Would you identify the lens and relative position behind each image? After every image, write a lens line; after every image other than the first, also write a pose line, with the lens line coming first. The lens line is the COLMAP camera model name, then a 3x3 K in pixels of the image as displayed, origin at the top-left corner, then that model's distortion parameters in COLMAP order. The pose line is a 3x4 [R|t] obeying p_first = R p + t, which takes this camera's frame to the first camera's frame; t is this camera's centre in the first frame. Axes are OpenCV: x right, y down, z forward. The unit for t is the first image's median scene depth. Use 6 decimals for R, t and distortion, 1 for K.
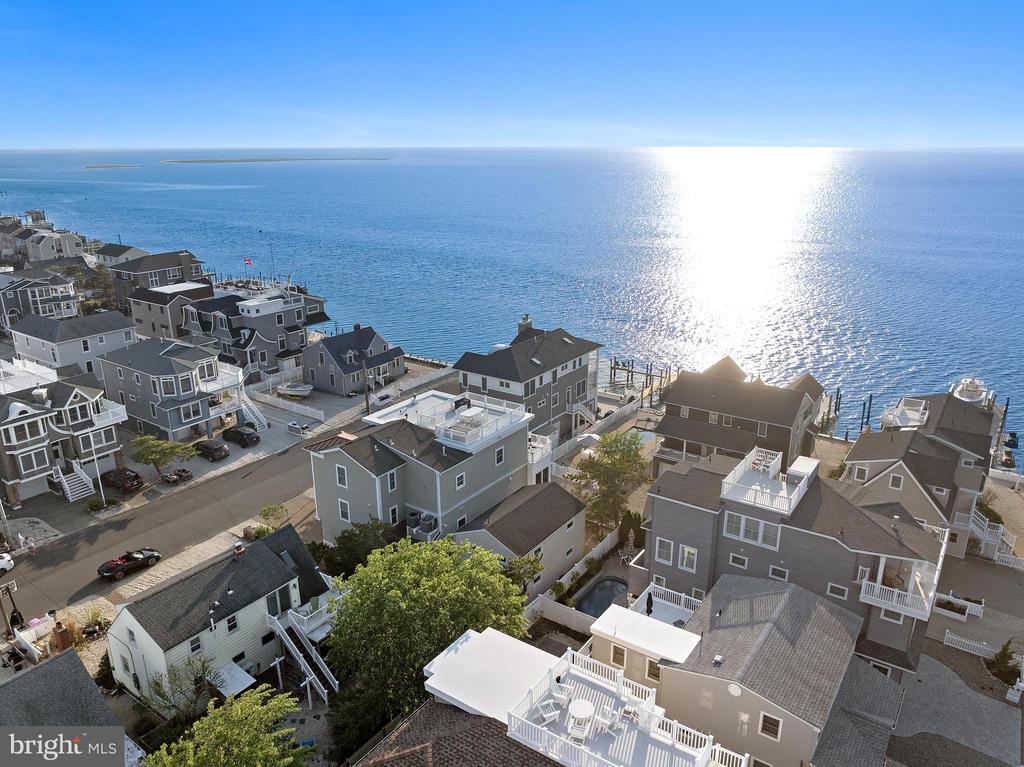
lens RADIAL K [[737.0, 0, 512.0], [0, 737.0, 383.5], [0, 0, 1]] dist [-0.033686, -0.007745]
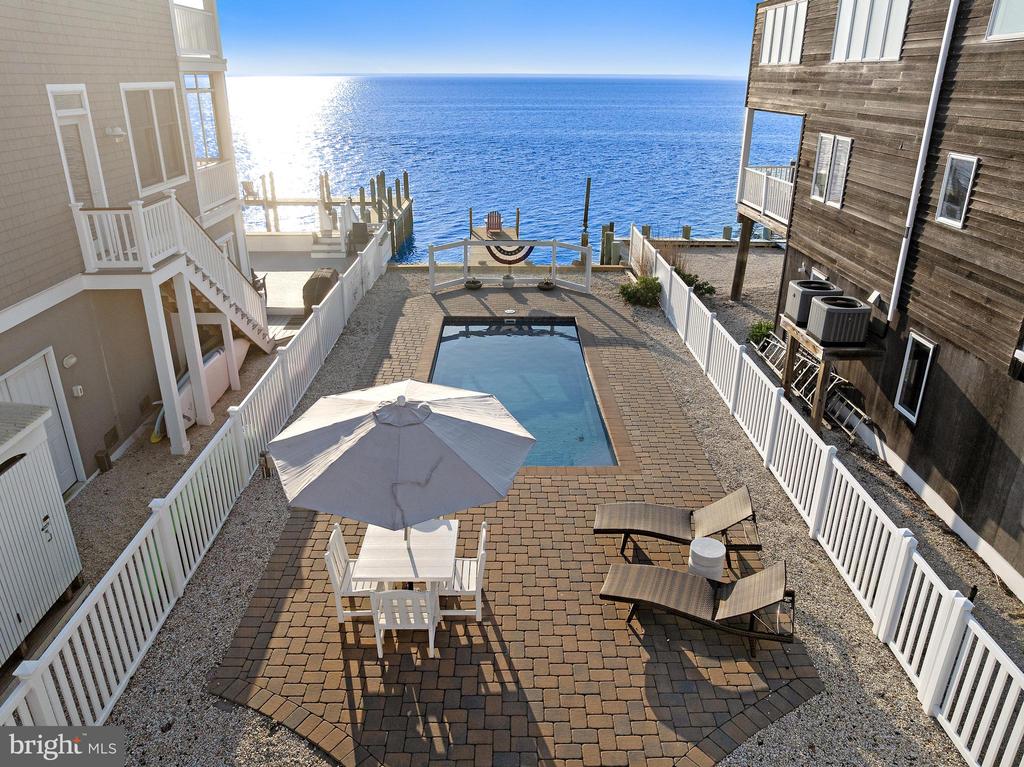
lens RADIAL K [[737.0, 0, 512.0], [0, 737.0, 383.5], [0, 0, 1]] dist [-0.033686, -0.007745]
pose [[0.811599, -0.219627, 0.541360, 0.065546], [0.175513, 0.975502, 0.132630, 0.057897], [-0.557227, -0.012626, 0.830264, 0.917149]]
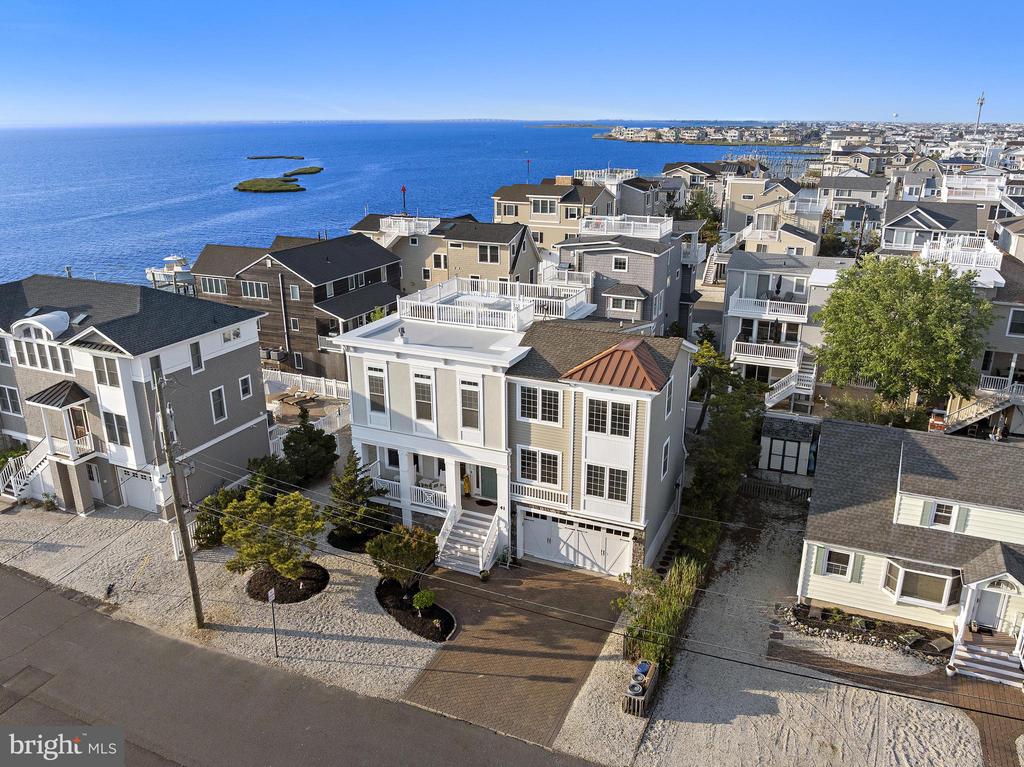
lens RADIAL K [[771.8, 0, 512.0], [0, 771.8, 383.5], [0, 0, 1]] dist [-0.032080, -0.007690]
pose [[-0.185708, -0.313479, 0.931259, -0.568282], [0.311799, 0.879964, 0.358391, -0.102316], [-0.931823, 0.356922, -0.065674, 0.852937]]
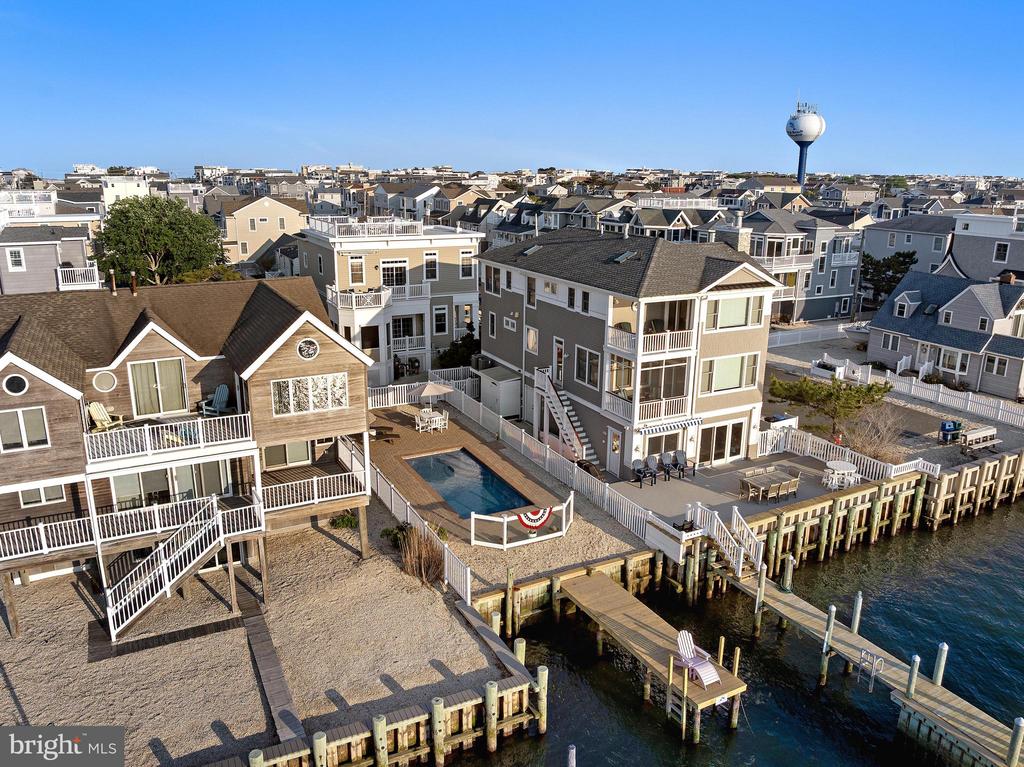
lens RADIAL K [[737.0, 0, 512.0], [0, 737.0, 383.5], [0, 0, 1]] dist [-0.033686, -0.007745]
pose [[-0.464444, 0.247720, -0.850251, 0.533169], [-0.280881, 0.869310, 0.406702, -0.163359], [0.839880, 0.427710, -0.334166, 1.237766]]
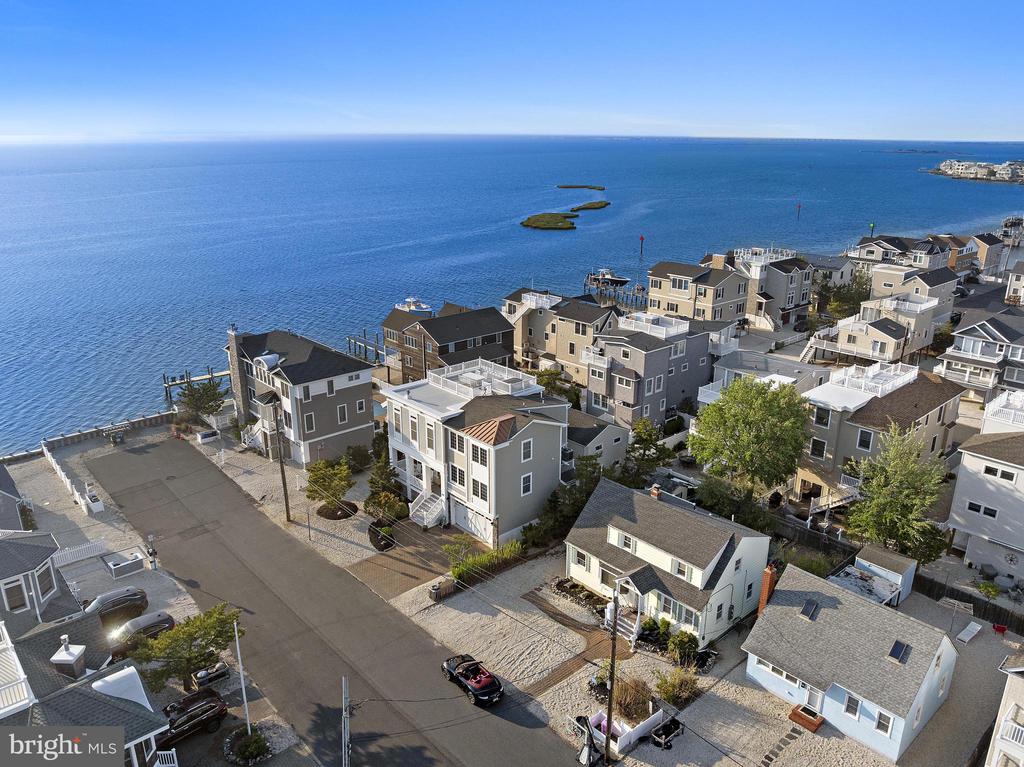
lens RADIAL K [[753.7, 0, 512.0], [0, 753.7, 383.5], [0, 0, 1]] dist [-0.037771, -0.001054]
pose [[0.230455, -0.299777, 0.925756, -0.873693], [0.302234, 0.926363, 0.224736, -0.149602], [-0.924957, 0.228003, 0.304088, 0.503521]]
